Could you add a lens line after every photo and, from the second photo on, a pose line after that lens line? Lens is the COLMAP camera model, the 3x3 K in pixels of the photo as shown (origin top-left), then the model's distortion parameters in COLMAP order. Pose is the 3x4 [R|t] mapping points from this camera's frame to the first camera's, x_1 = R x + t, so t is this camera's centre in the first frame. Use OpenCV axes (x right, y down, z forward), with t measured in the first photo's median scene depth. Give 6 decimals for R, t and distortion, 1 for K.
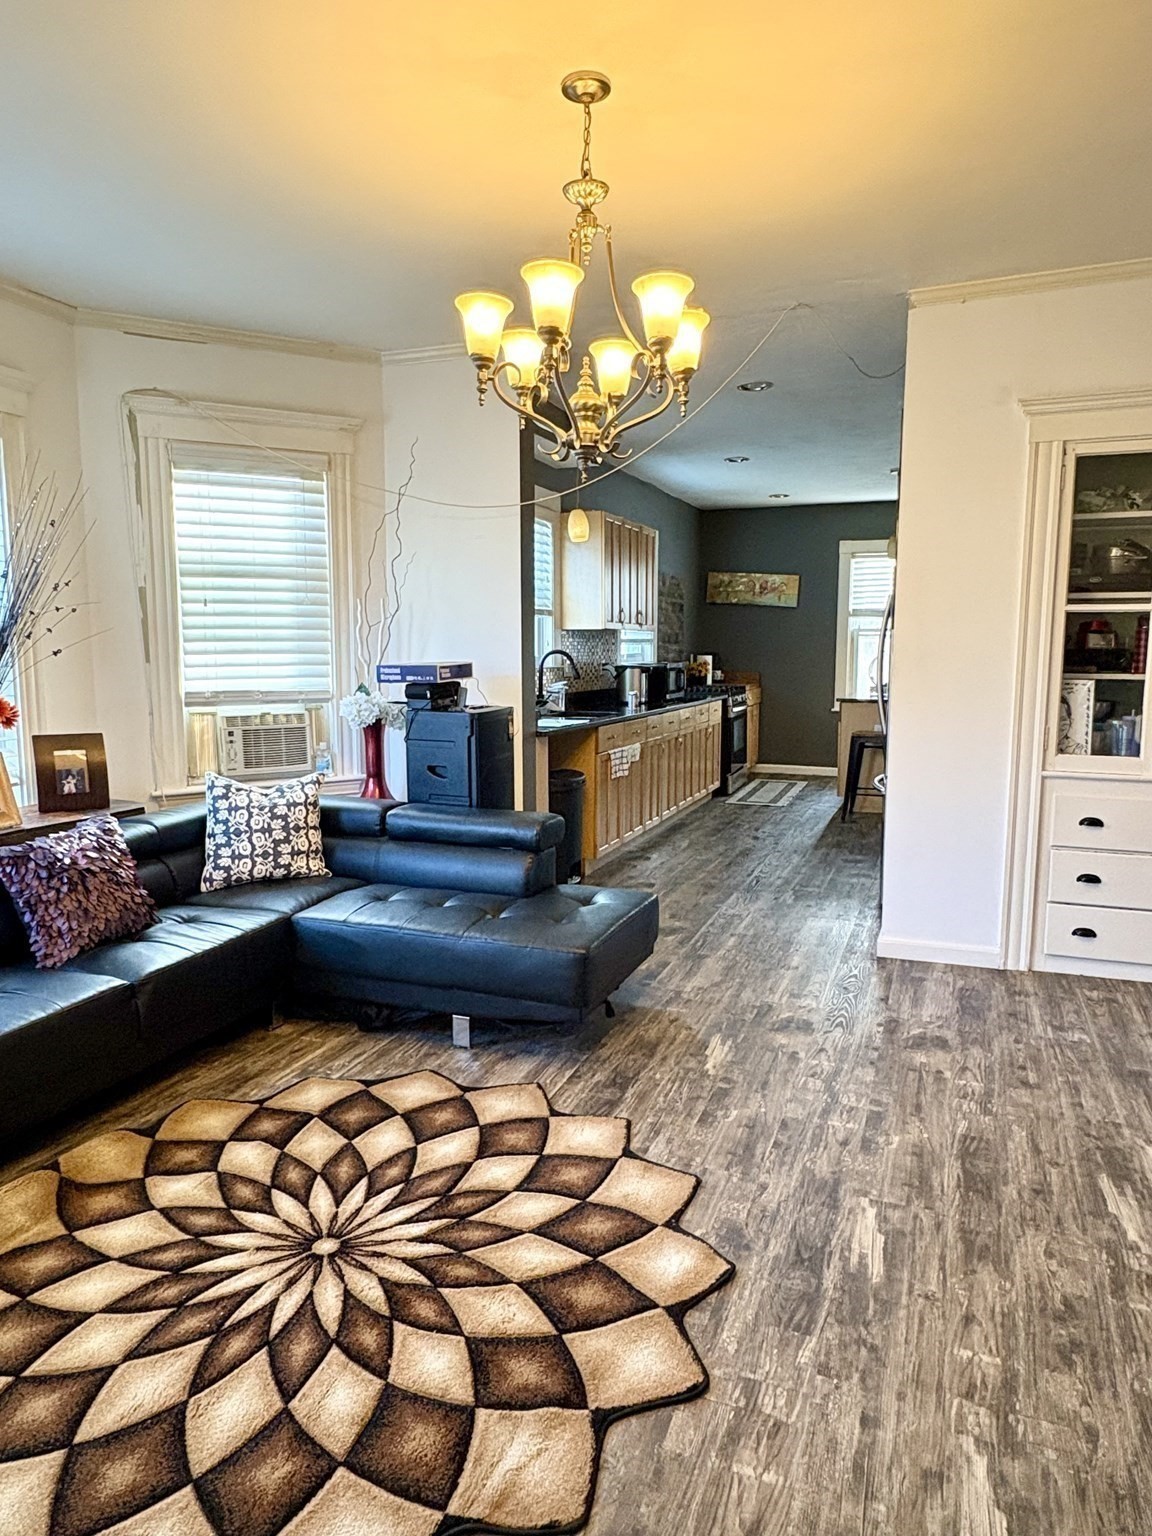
lens RADIAL K [[970.4, 0, 592.7], [0, 970.4, 768.1], [0, 0, 1]] dist [-0.000838, 0.005463]
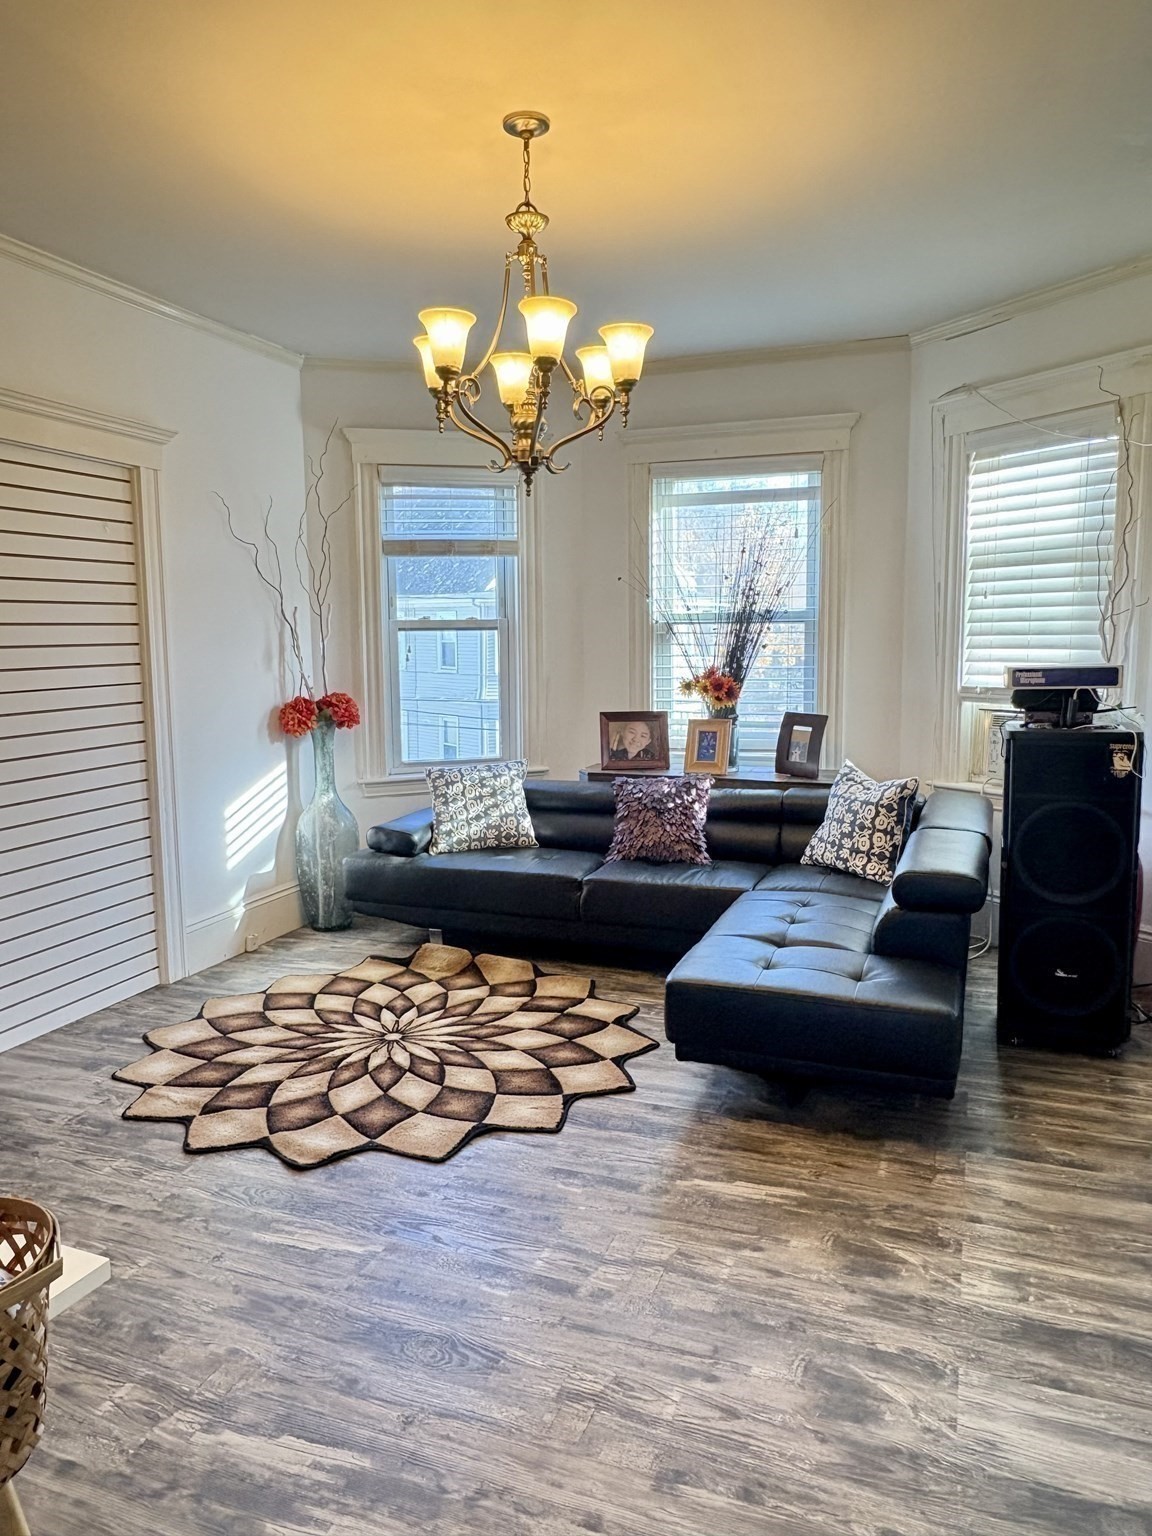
lens RADIAL K [[1053.3, 0, 570.1], [0, 1053.3, 768.4], [0, 0, 1]] dist [0.007534, -0.000860]
pose [[-0.006900, 0.128414, -0.991697, 1.040575], [-0.116467, 0.984868, 0.128341, -0.137323], [0.993171, 0.116385, 0.008160, 0.951015]]
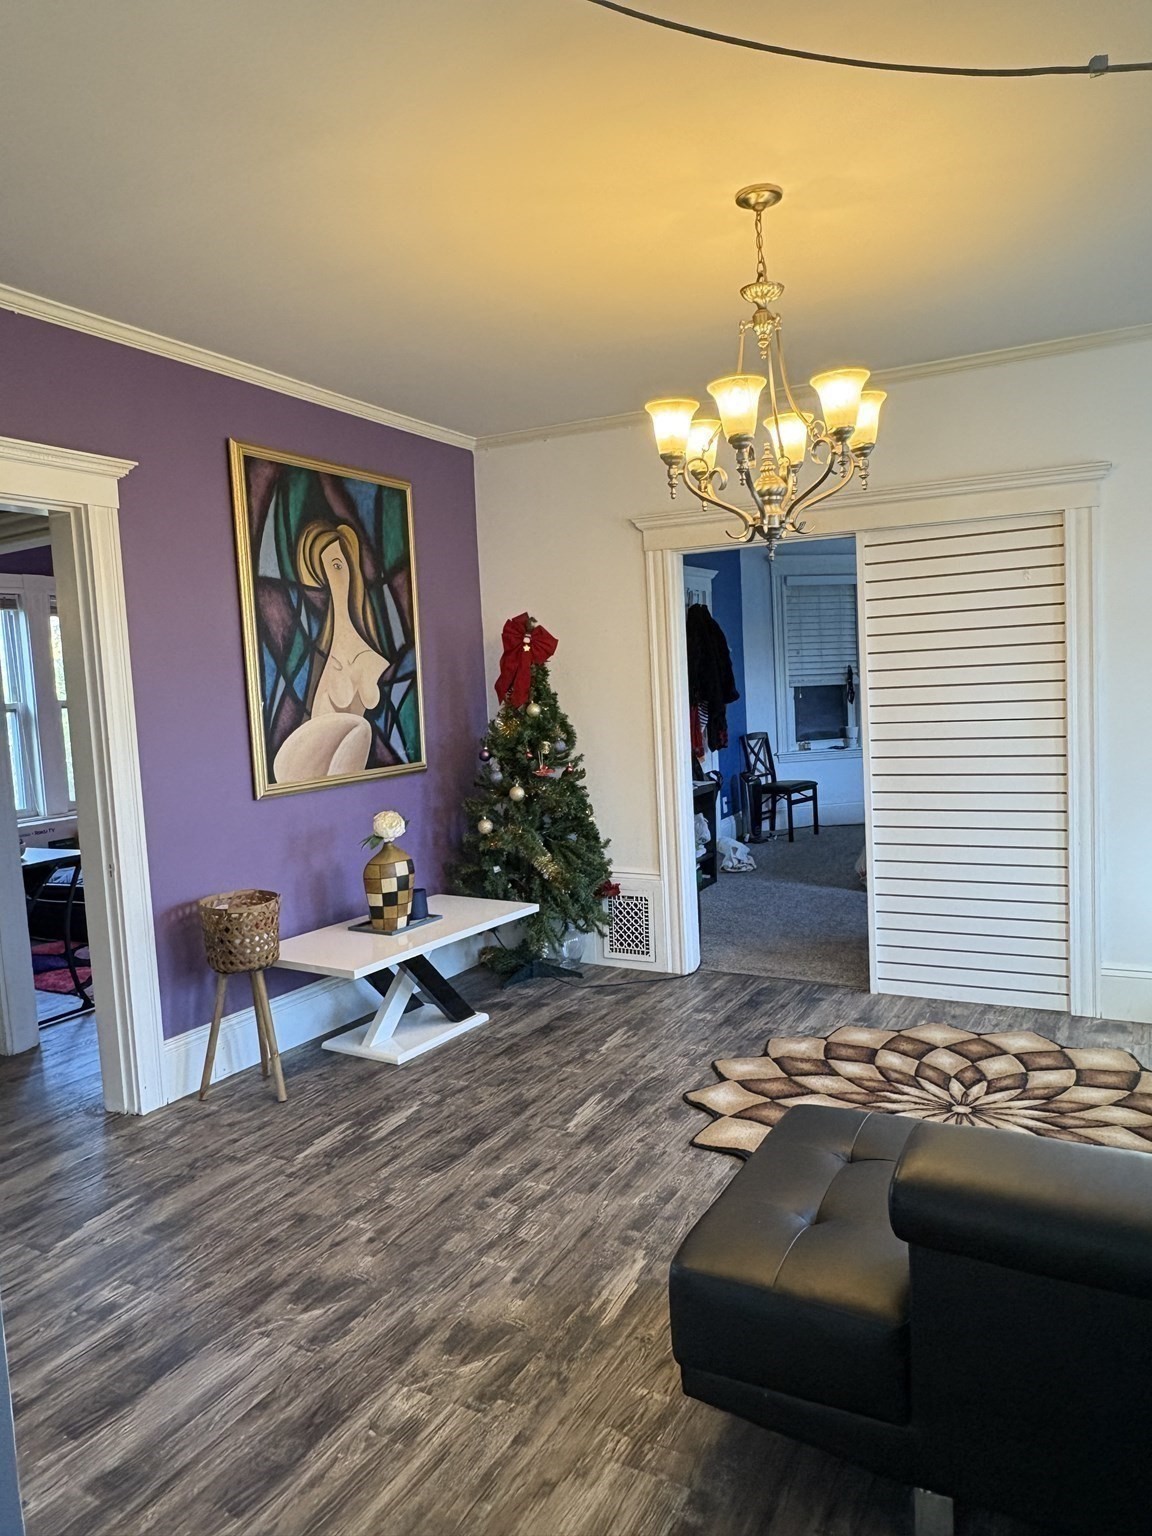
lens RADIAL K [[1053.3, 0, 571.1], [0, 1053.3, 752.5], [0, 0, 1]] dist [0.007534, -0.000860]
pose [[-0.988396, 0.042400, 0.145859, 0.038063], [0.070095, 0.979213, 0.190338, -0.288383], [-0.134757, 0.198353, -0.970823, 1.955283]]
